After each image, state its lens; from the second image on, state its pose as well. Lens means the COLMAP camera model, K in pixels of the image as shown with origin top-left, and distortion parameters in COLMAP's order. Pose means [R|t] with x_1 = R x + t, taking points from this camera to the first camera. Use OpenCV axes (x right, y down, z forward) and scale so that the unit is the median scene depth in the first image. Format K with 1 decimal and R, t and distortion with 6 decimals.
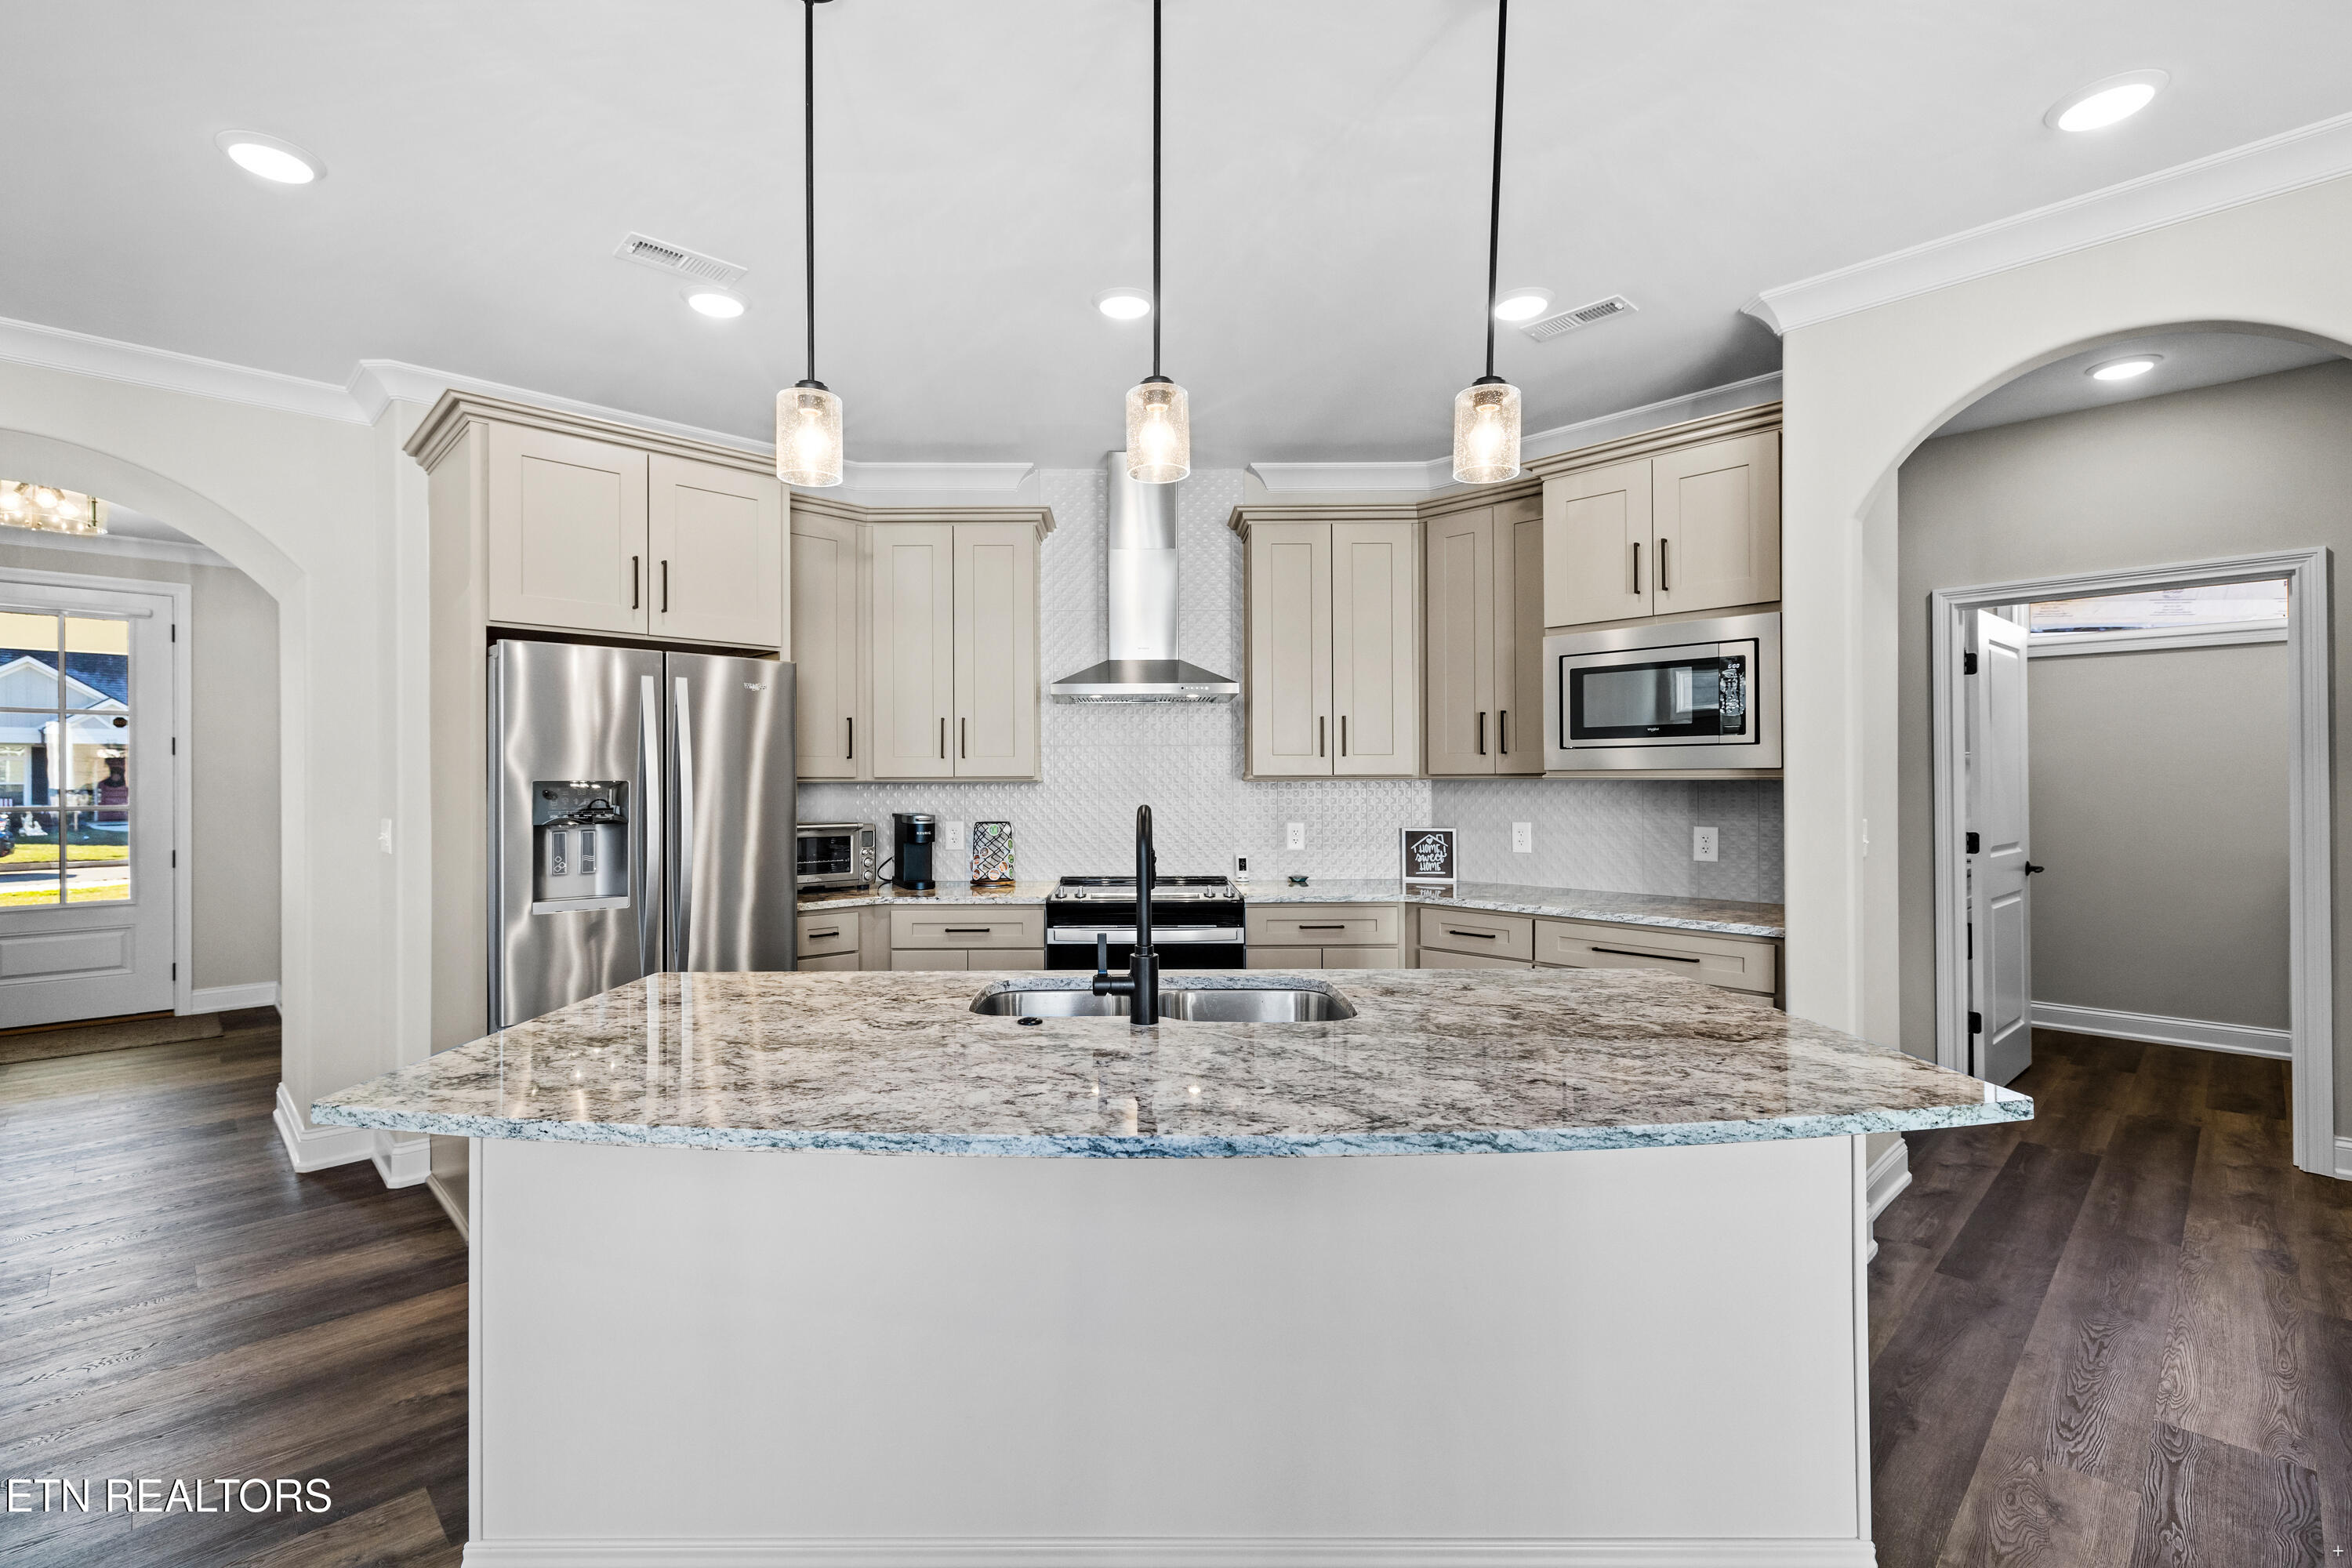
lens RADIAL K [[1013.6, 0, 1161.9], [0, 1013.6, 782.1], [0, 0, 1]] dist [-0.002422, -0.000055]
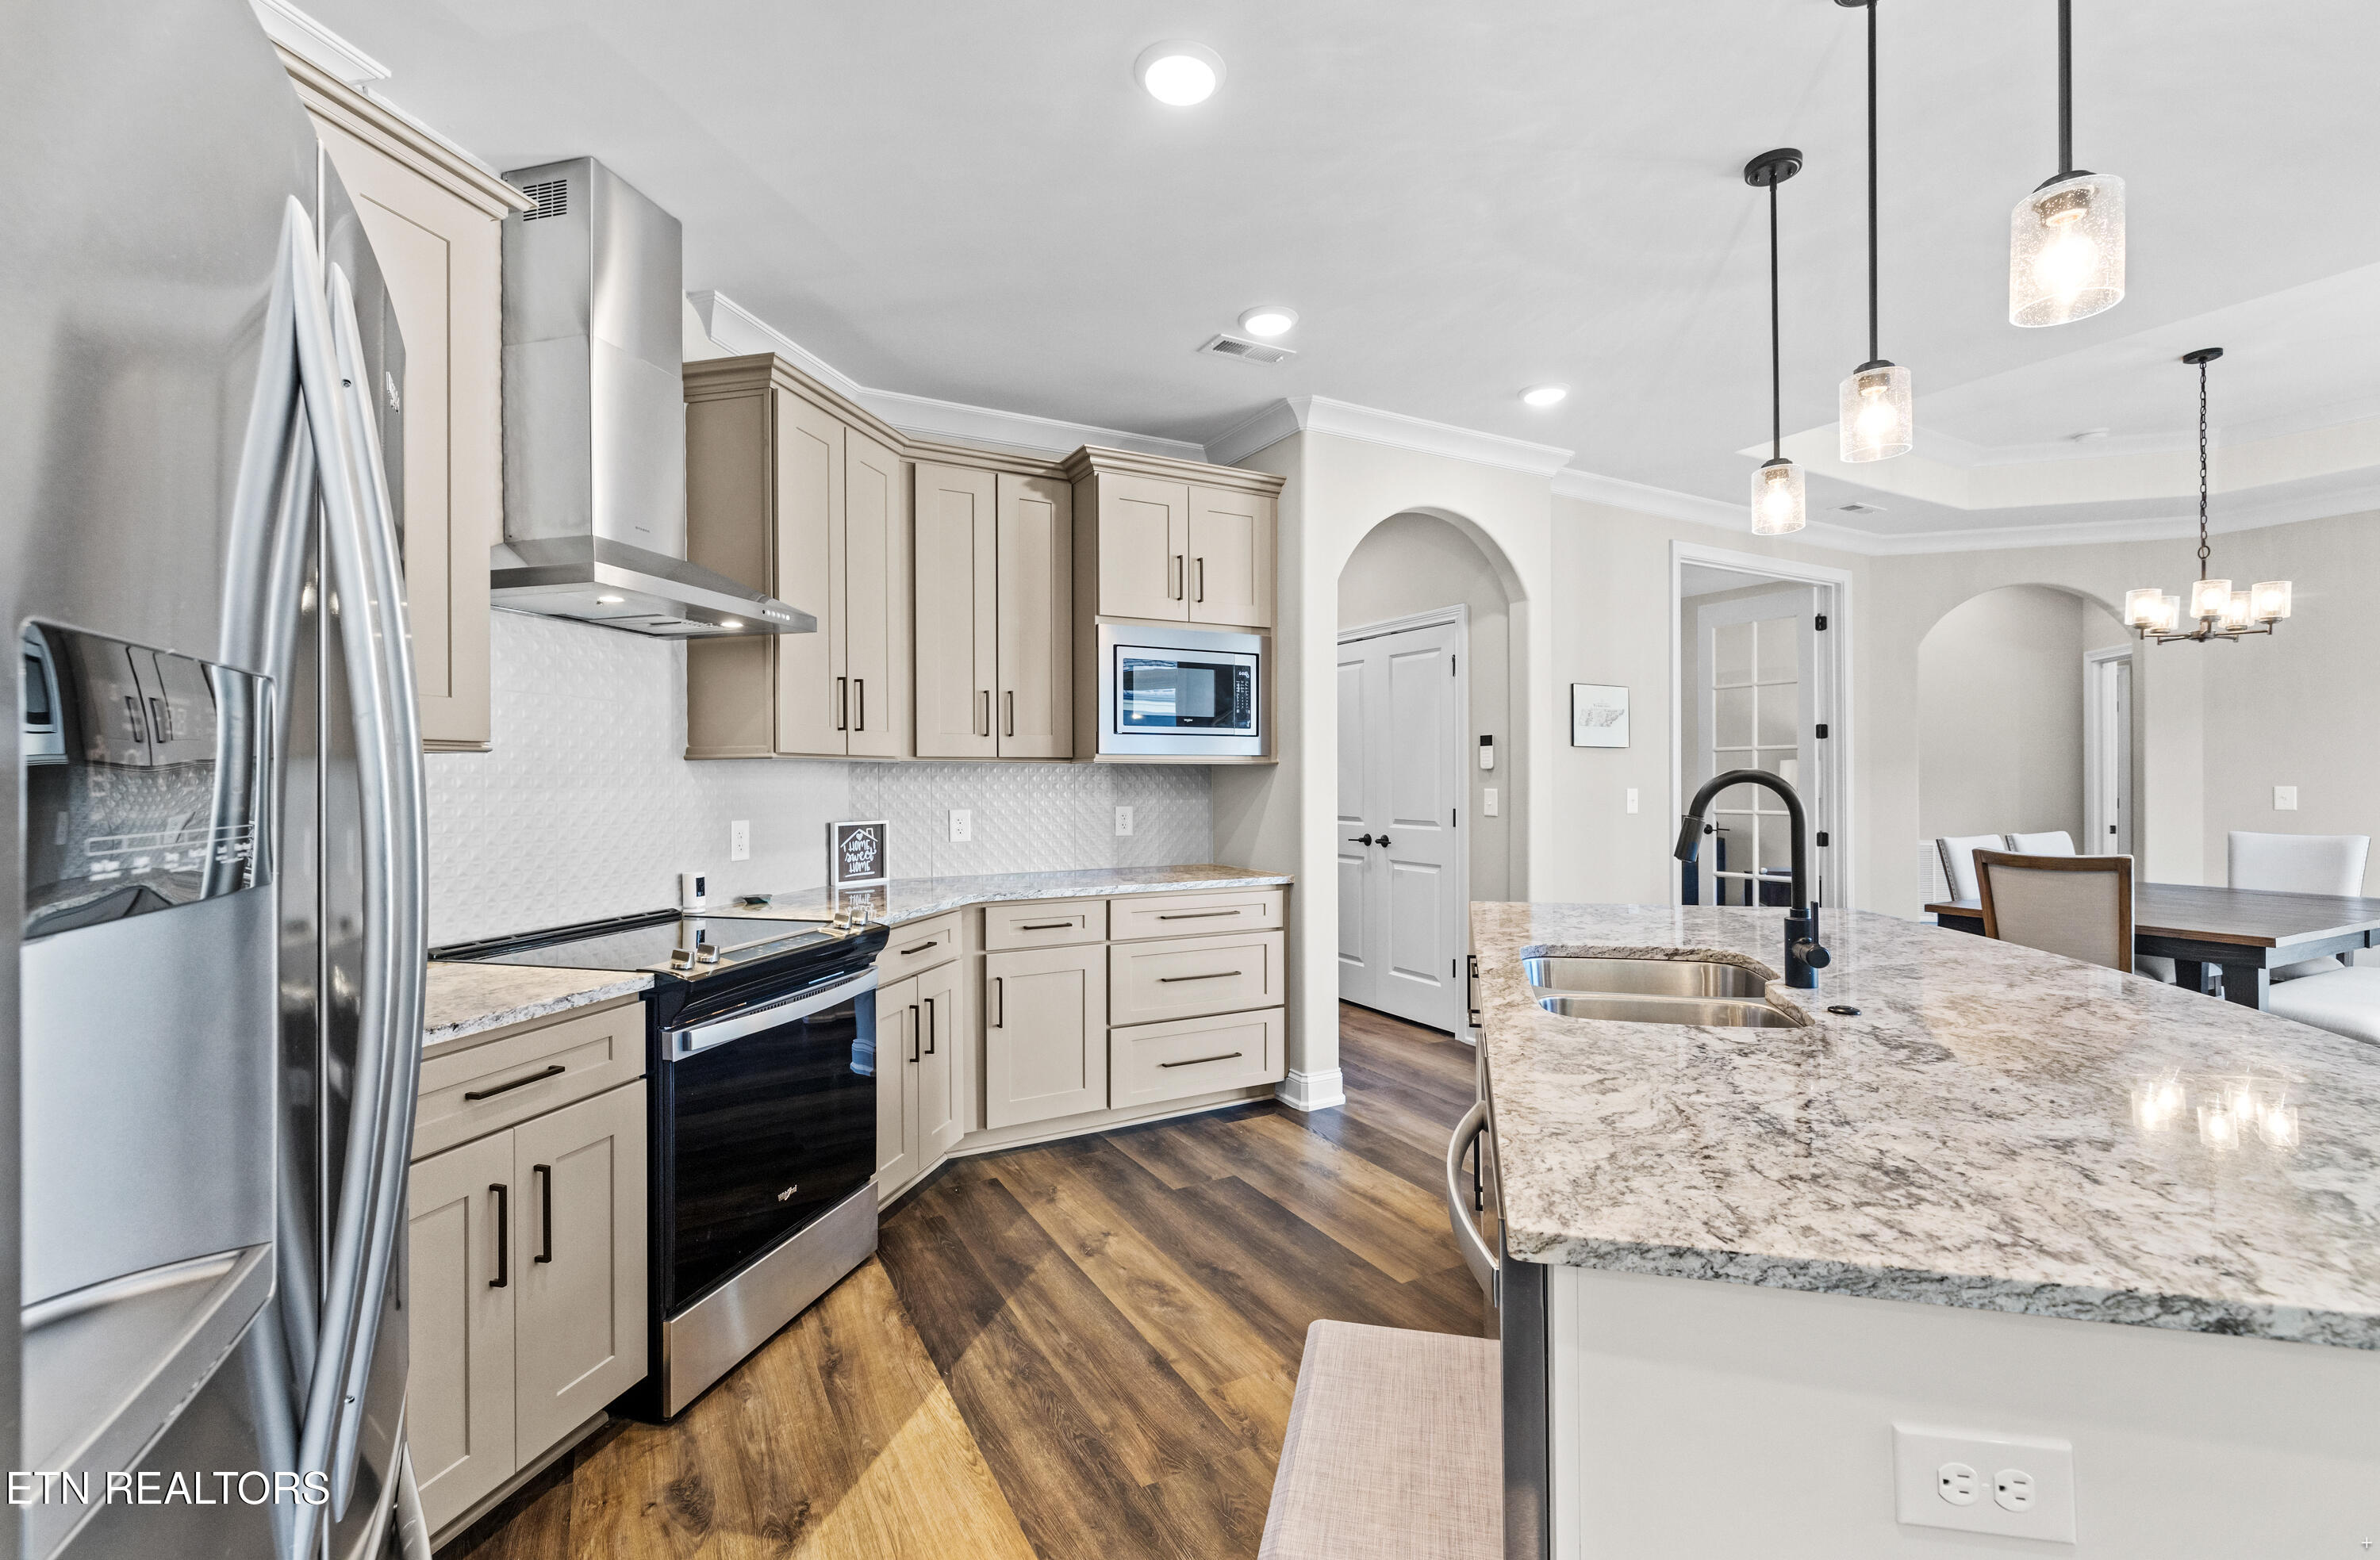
lens RADIAL K [[1041.6, 0, 1191.2], [0, 1041.6, 772.6], [0, 0, 1]] dist [-0.001314, -0.000012]
pose [[0.263275, 0.001255, 0.964720, -0.542281], [0.000895, 0.999998, -0.001545, 0.007551], [-0.964720, 0.001271, 0.263273, 0.559014]]
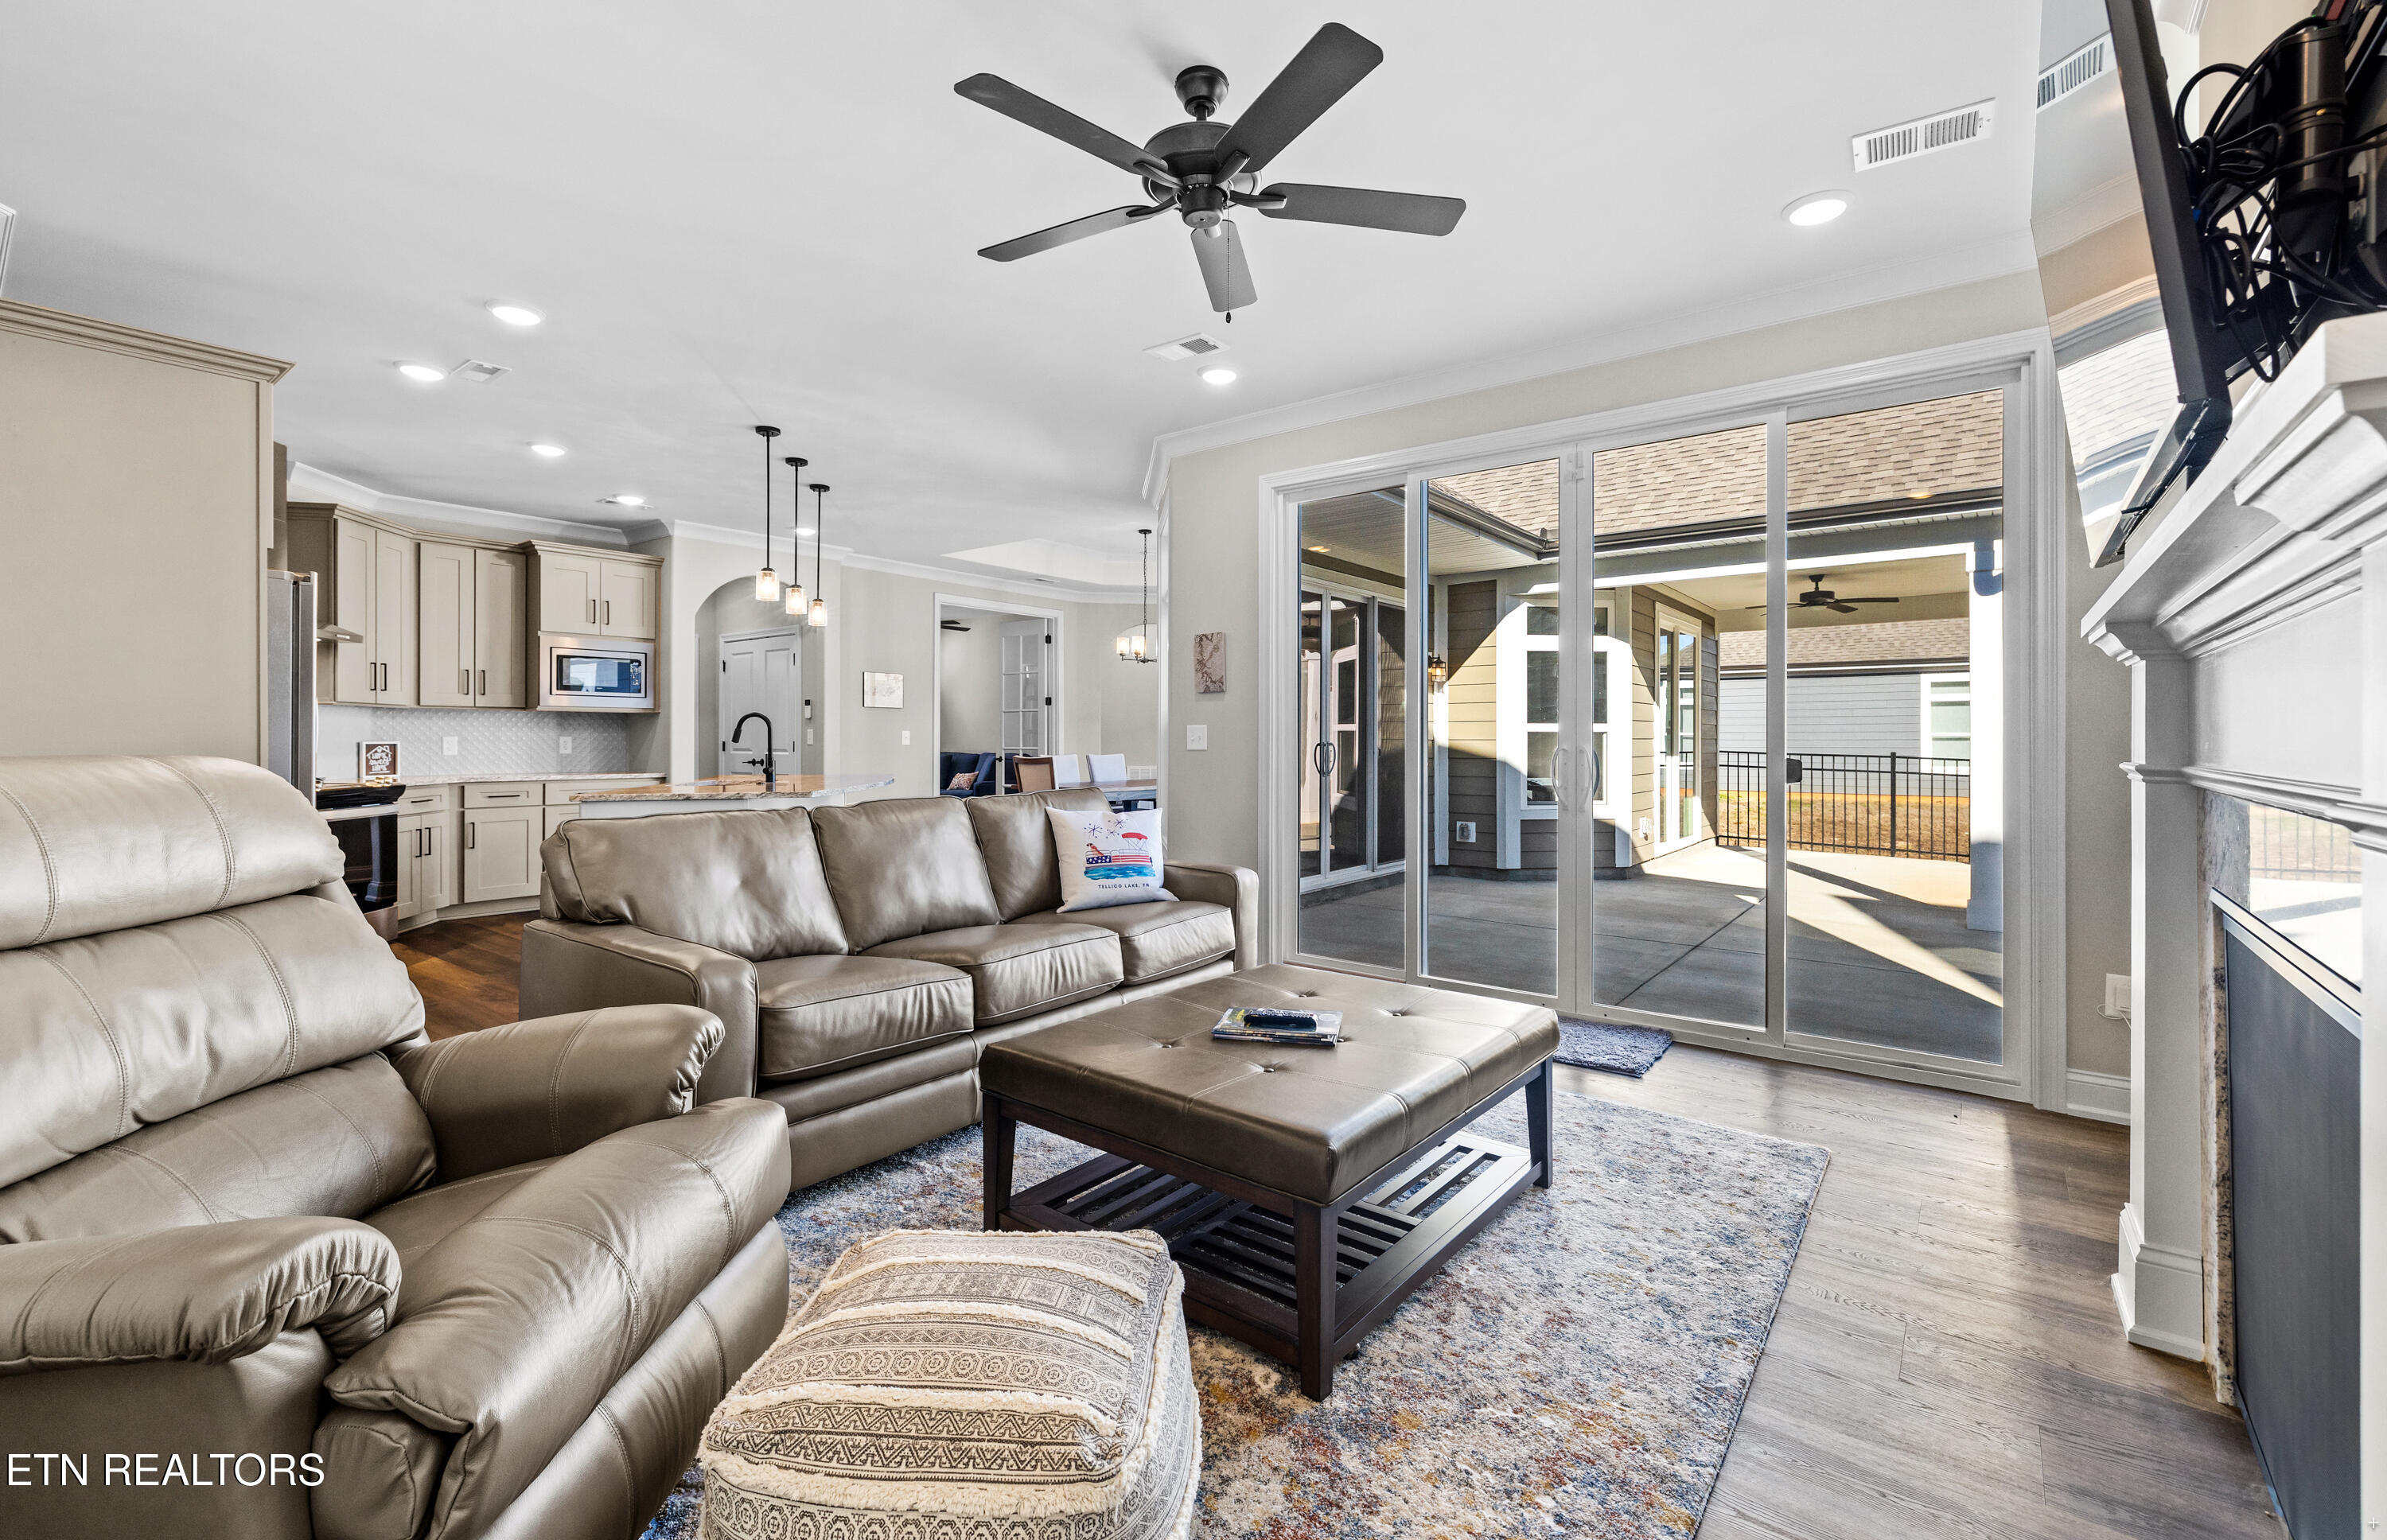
lens RADIAL K [[1018.5, 0, 1212.8], [0, 1018.5, 733.5], [0, 0, 1]] dist [-0.004369, -0.000421]
pose [[-0.149405, 0.002171, 0.988774, -1.498300], [-0.005570, 0.999980, -0.003037, 0.034360], [-0.988760, -0.005961, -0.149390, 0.032595]]
